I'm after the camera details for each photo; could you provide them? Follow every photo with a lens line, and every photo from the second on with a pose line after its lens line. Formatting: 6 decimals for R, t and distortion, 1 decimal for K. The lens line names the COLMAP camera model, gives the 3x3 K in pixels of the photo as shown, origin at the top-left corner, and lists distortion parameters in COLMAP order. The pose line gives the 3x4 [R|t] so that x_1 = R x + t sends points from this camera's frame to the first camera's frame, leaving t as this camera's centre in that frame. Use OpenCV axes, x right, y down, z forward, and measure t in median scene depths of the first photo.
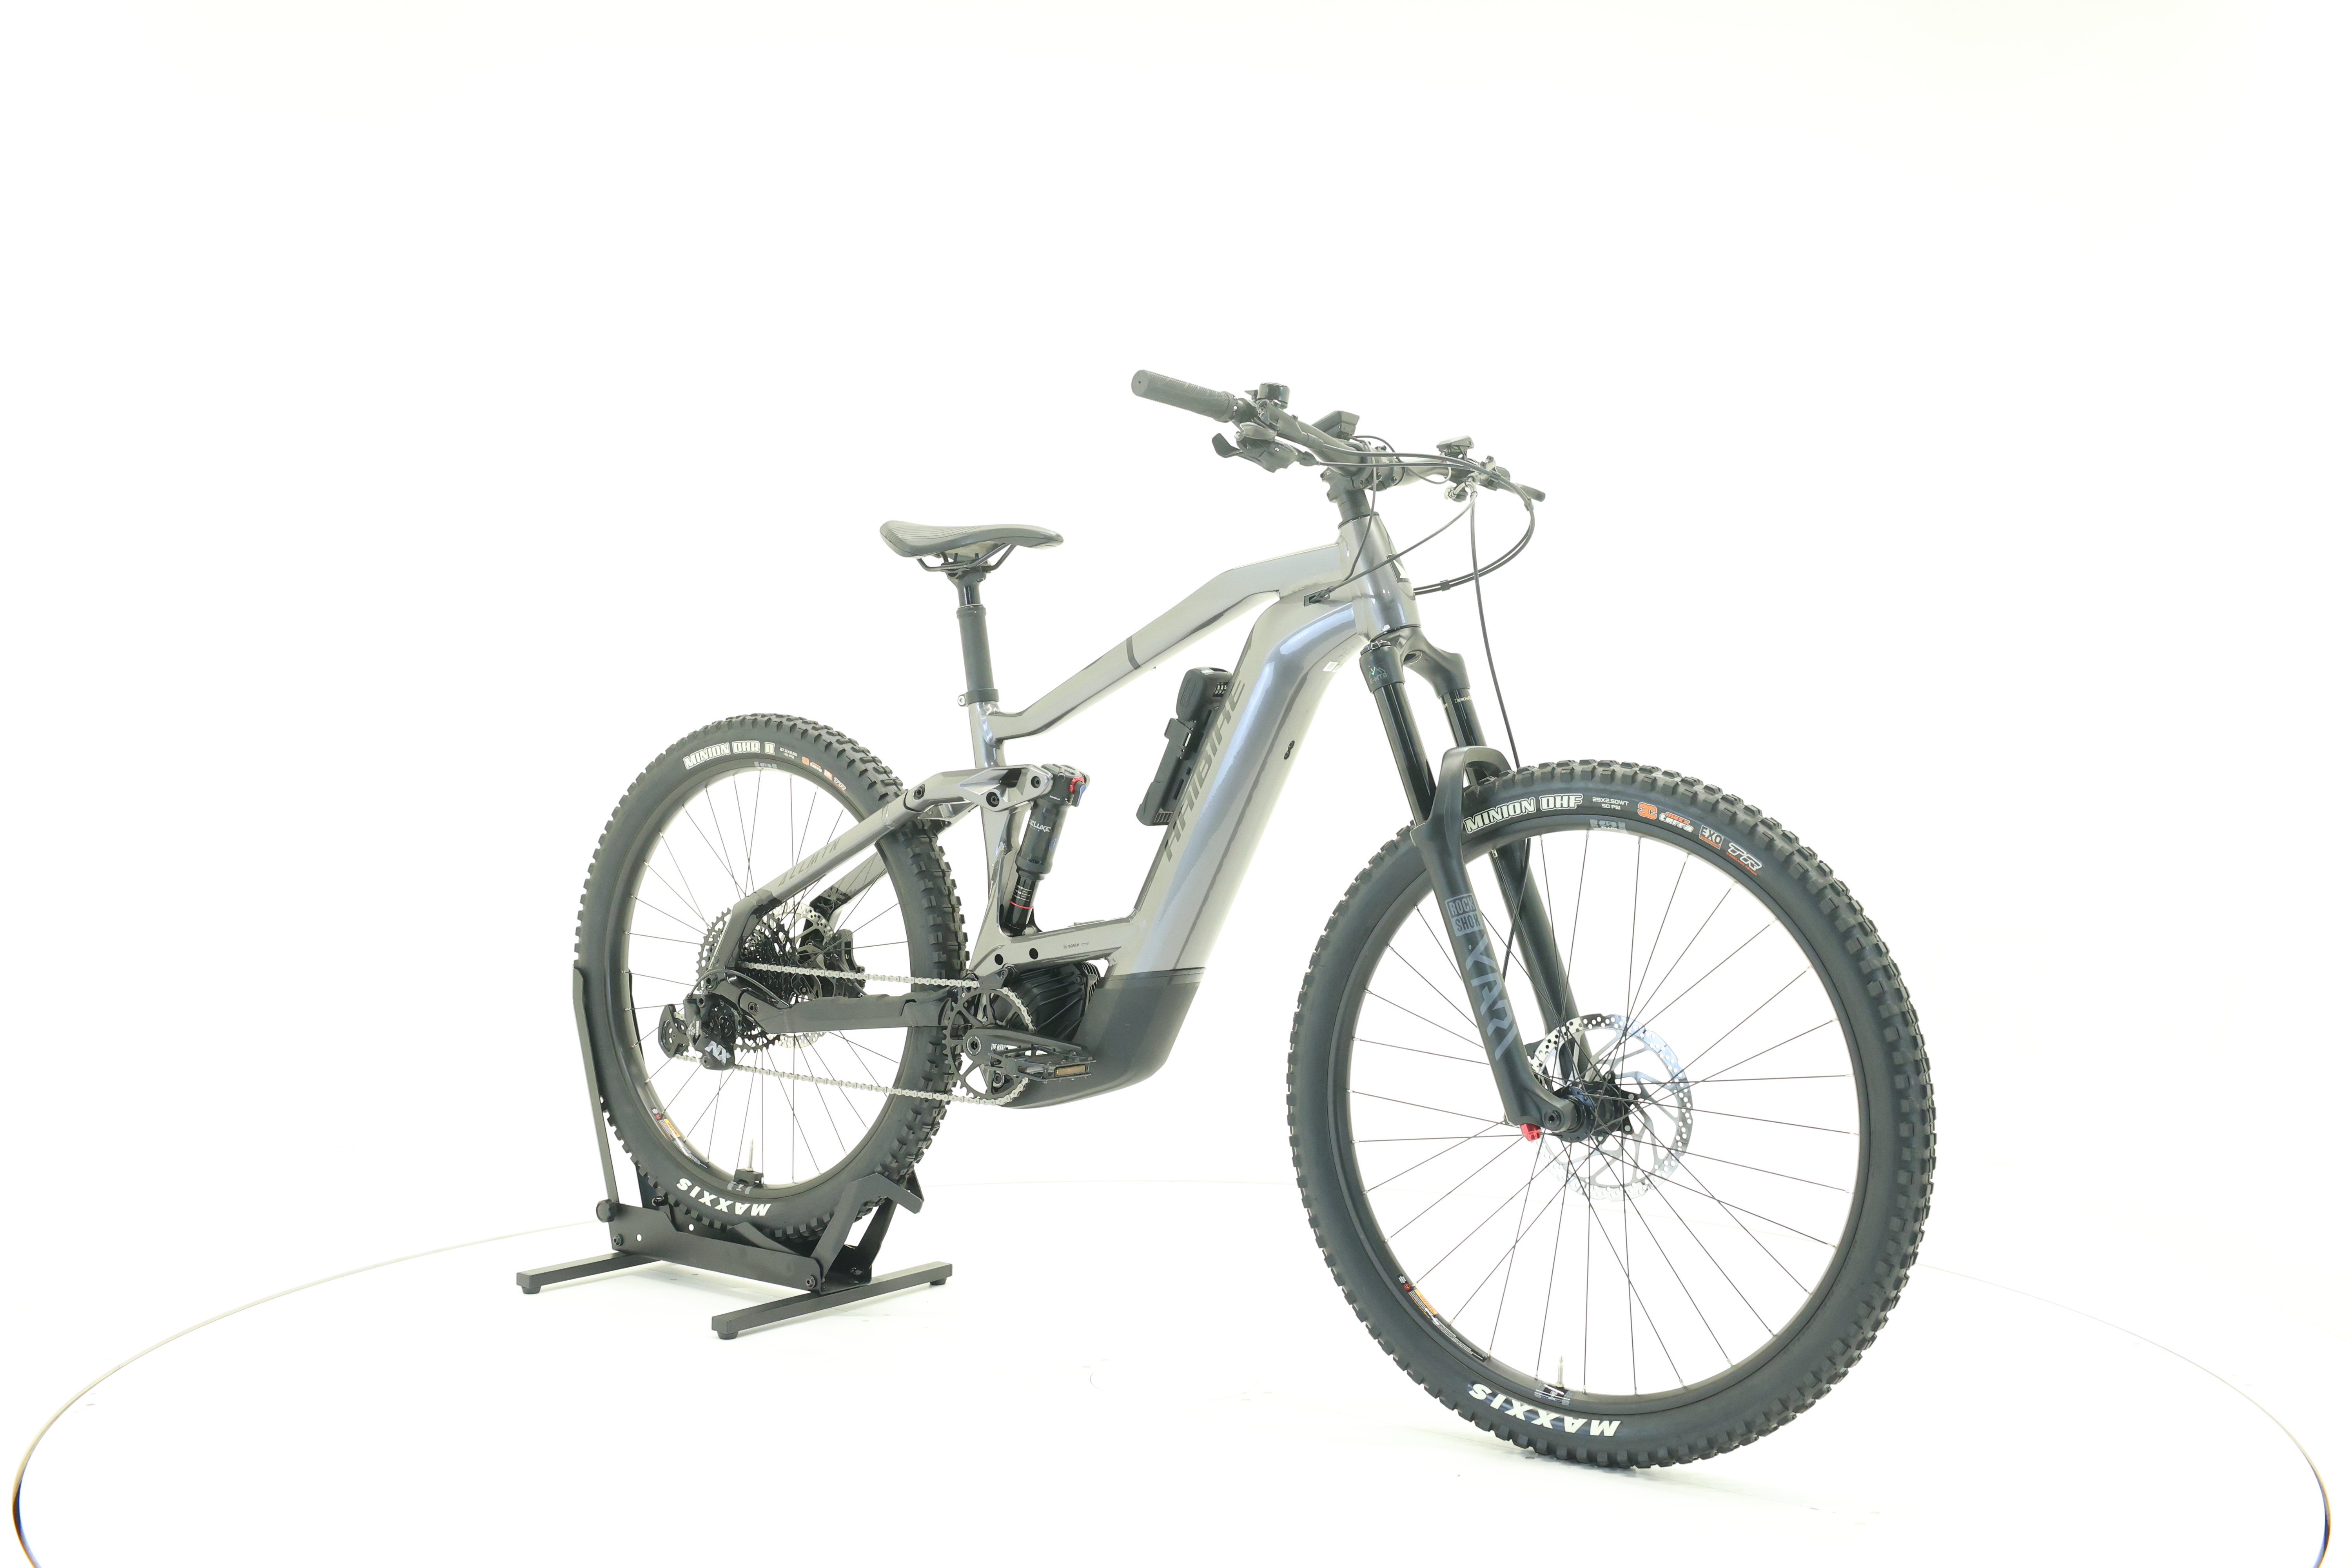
lens RADIAL K [[2504.5, 0, 1167.8], [0, 2504.5, 800.2], [0, 0, 1]] dist [-0.008716, 0.000000]
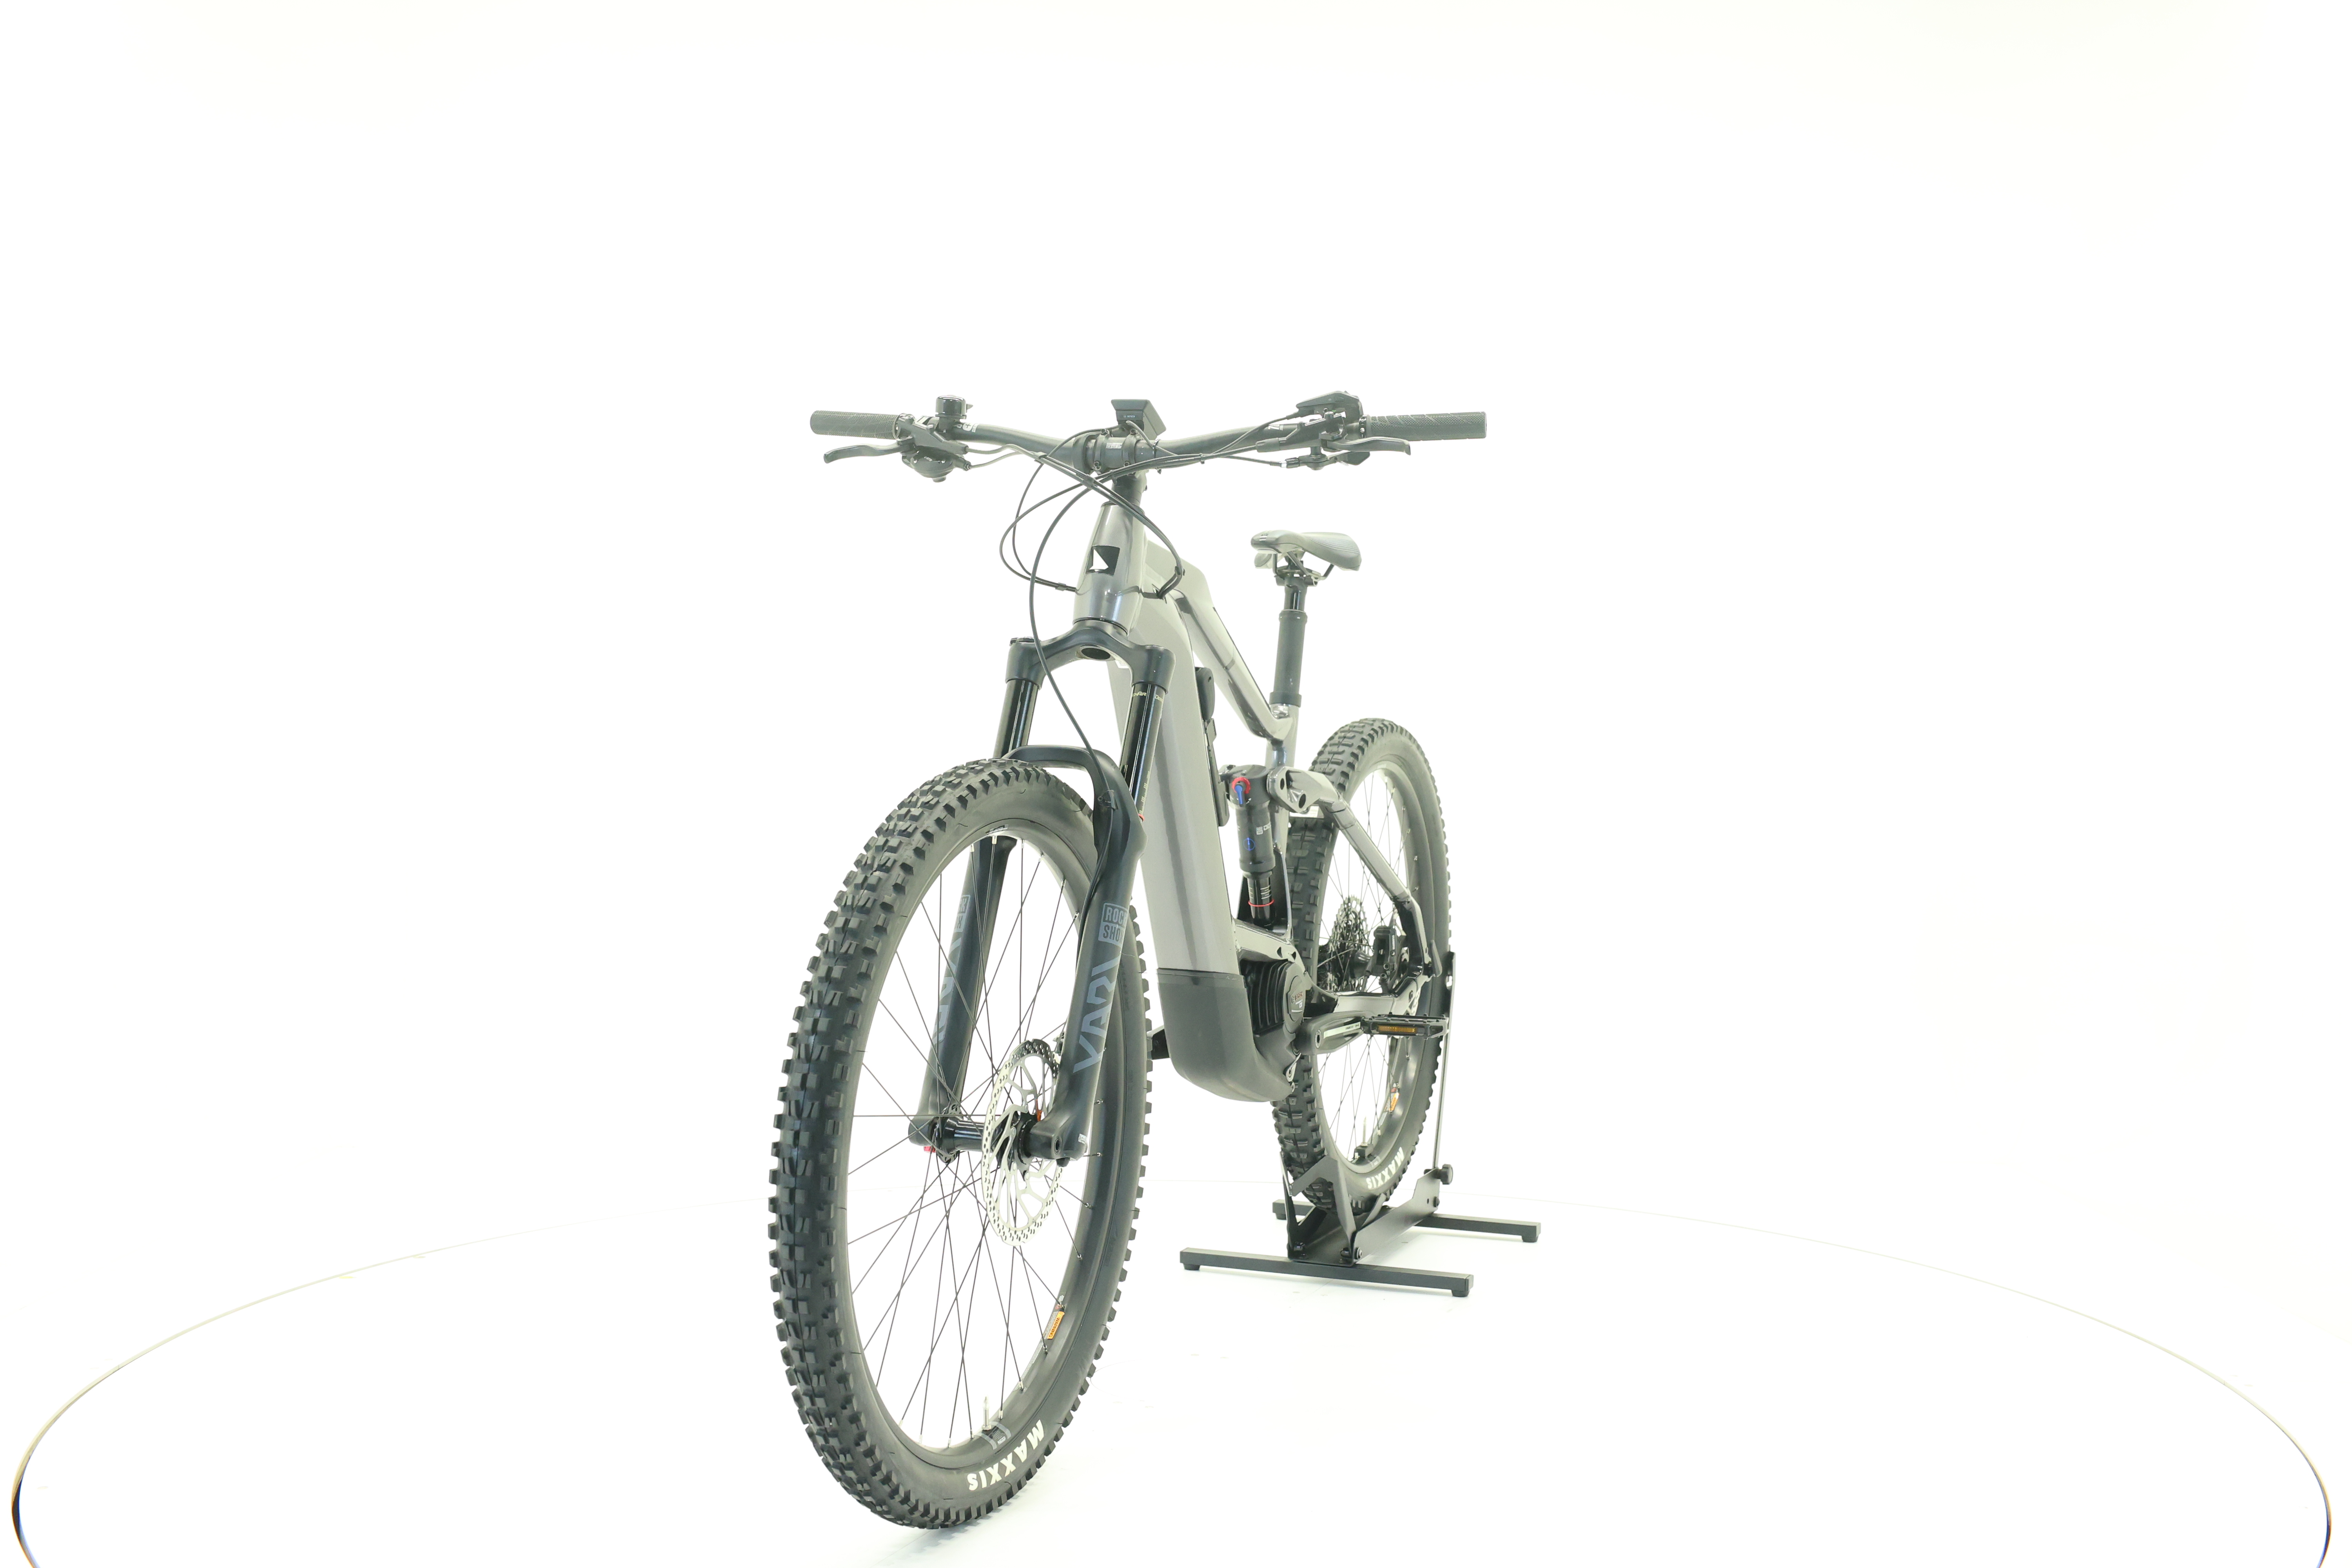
lens RADIAL K [[2504.5, 0, 1178.1], [0, 2504.5, 775.9], [0, 0, 1]] dist [-0.008716, 0.000000]
pose [[0.263436, 0.016431, -0.964537, 0.920345], [-0.033922, 0.999394, 0.007760, -0.016317], [0.964080, 0.030674, 0.263834, 0.701130]]
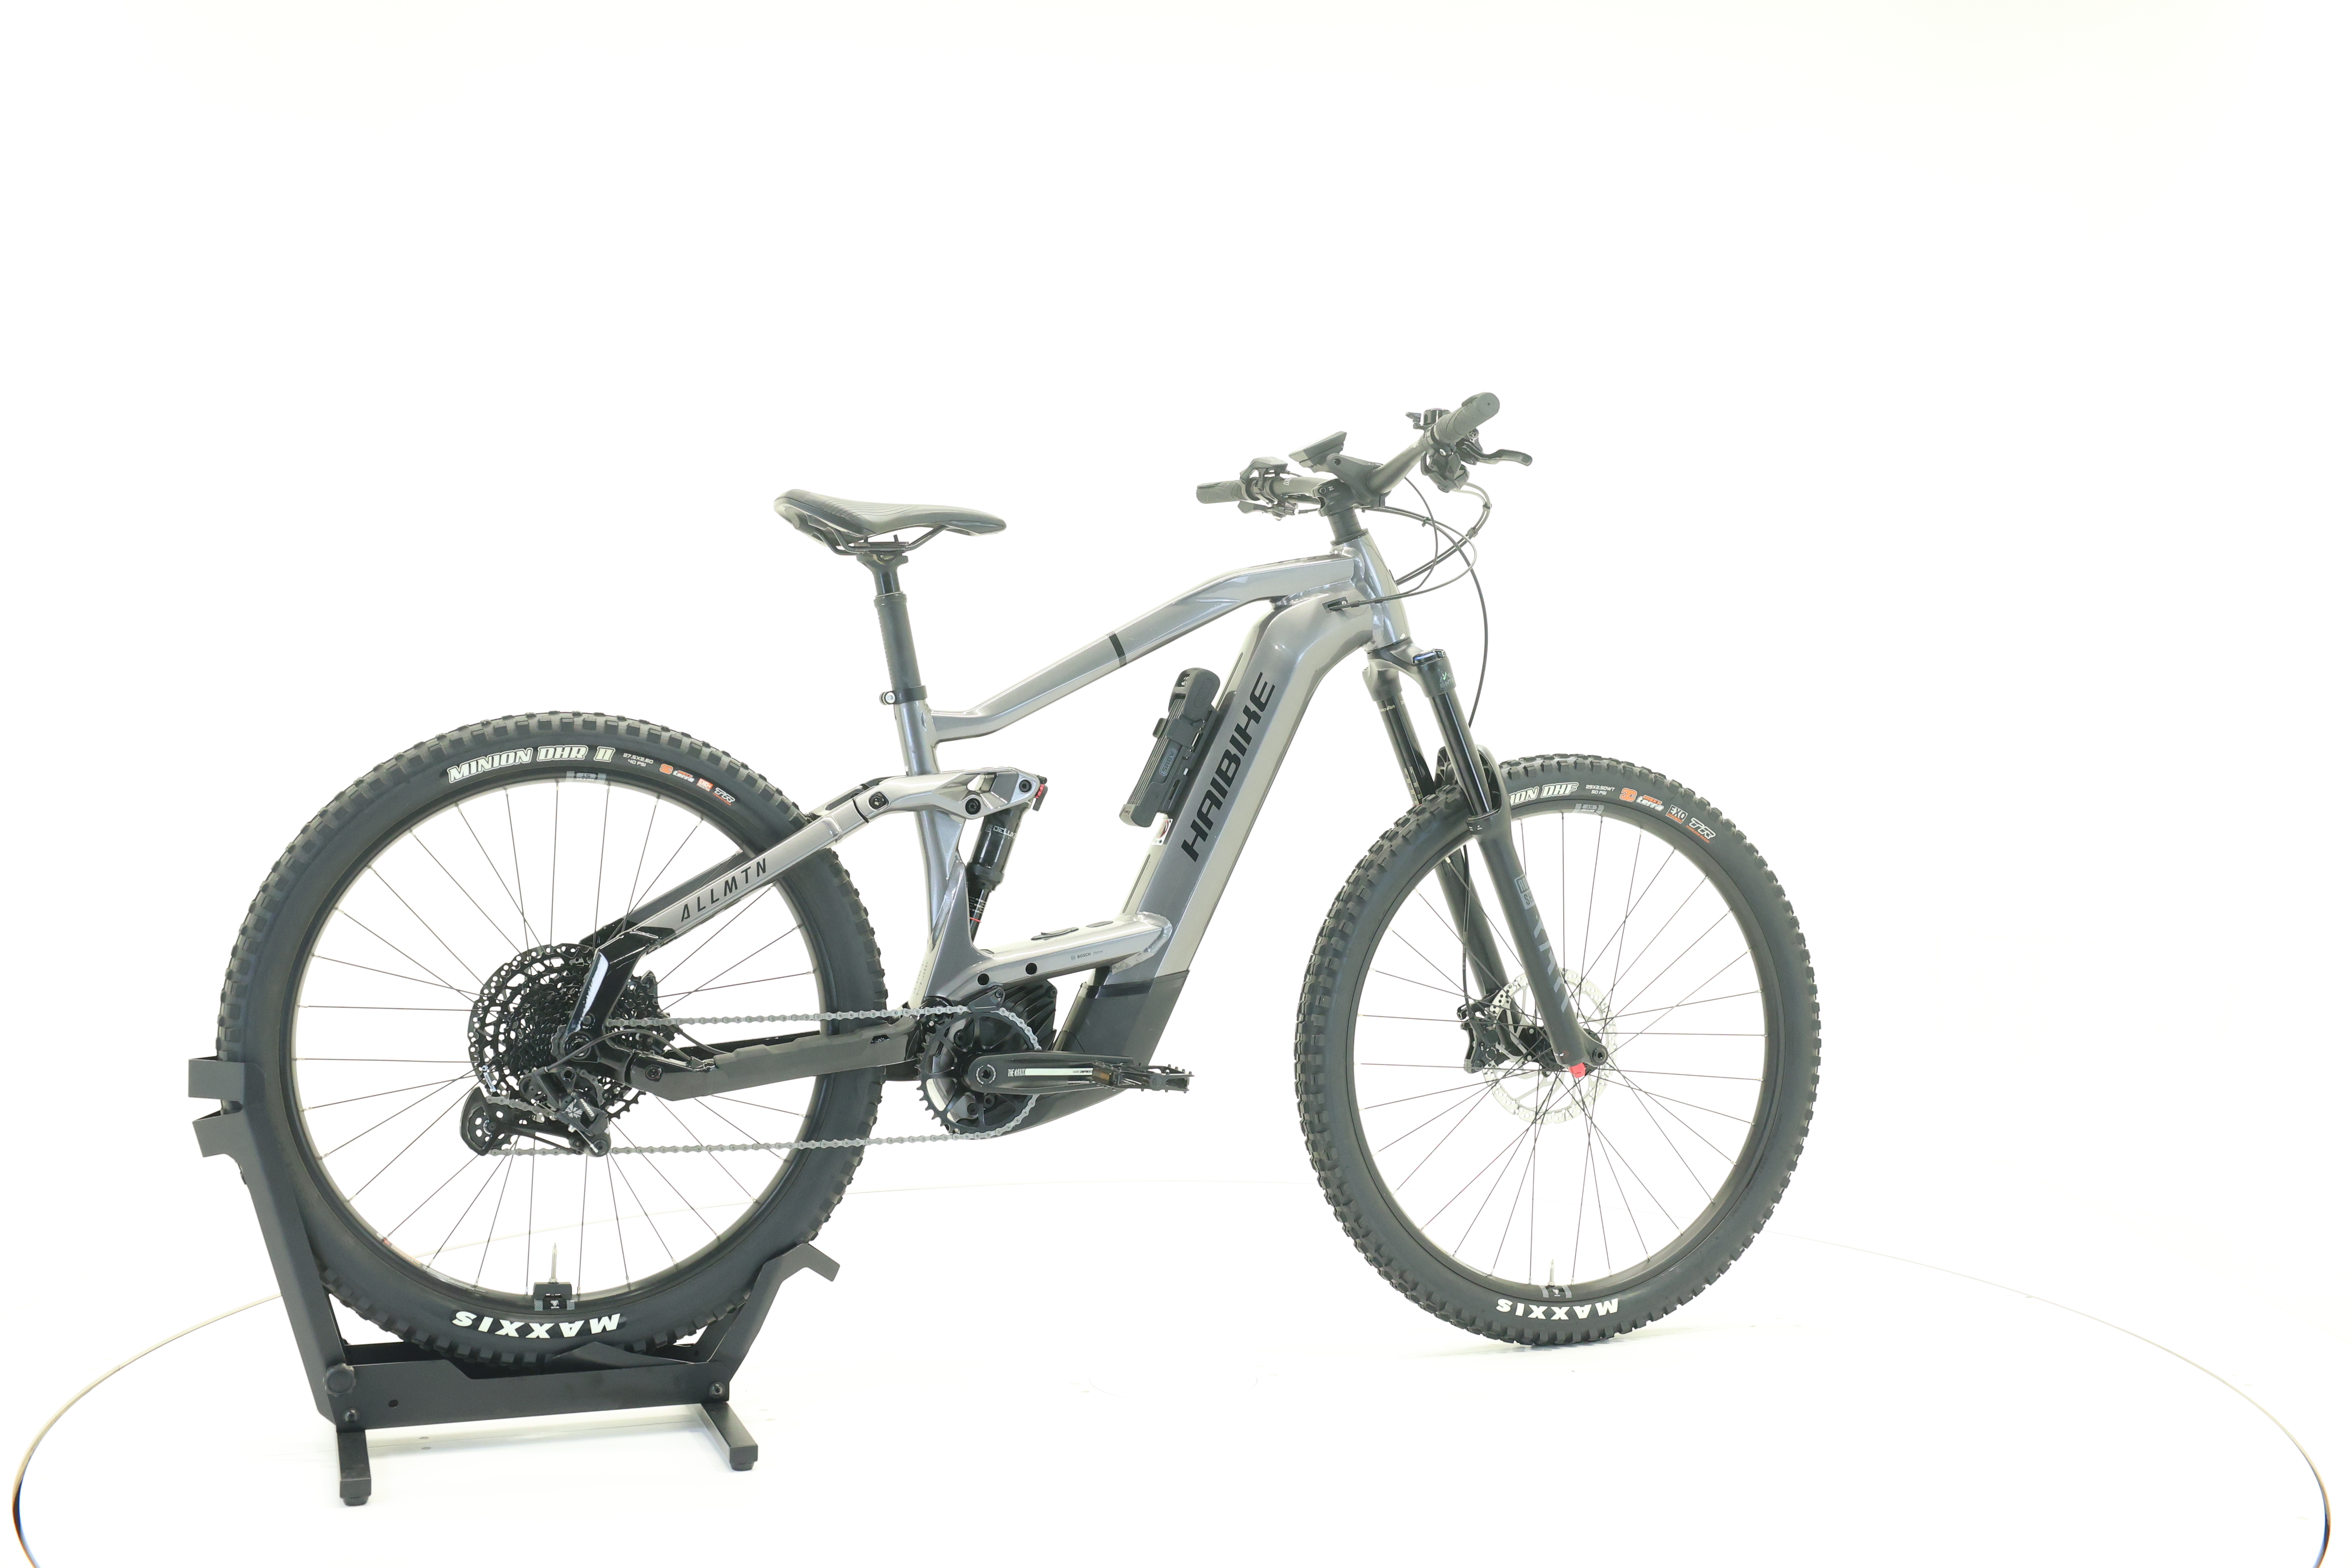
lens RADIAL K [[2504.5, 0, 1178.5], [0, 2504.5, 776.3], [0, 0, 1]] dist [-0.008716, 0.000000]
pose [[0.542833, -0.024009, 0.839498, -0.794916], [0.021931, 0.999656, 0.014408, -0.022887], [-0.839554, 0.010590, 0.543172, 0.432823]]
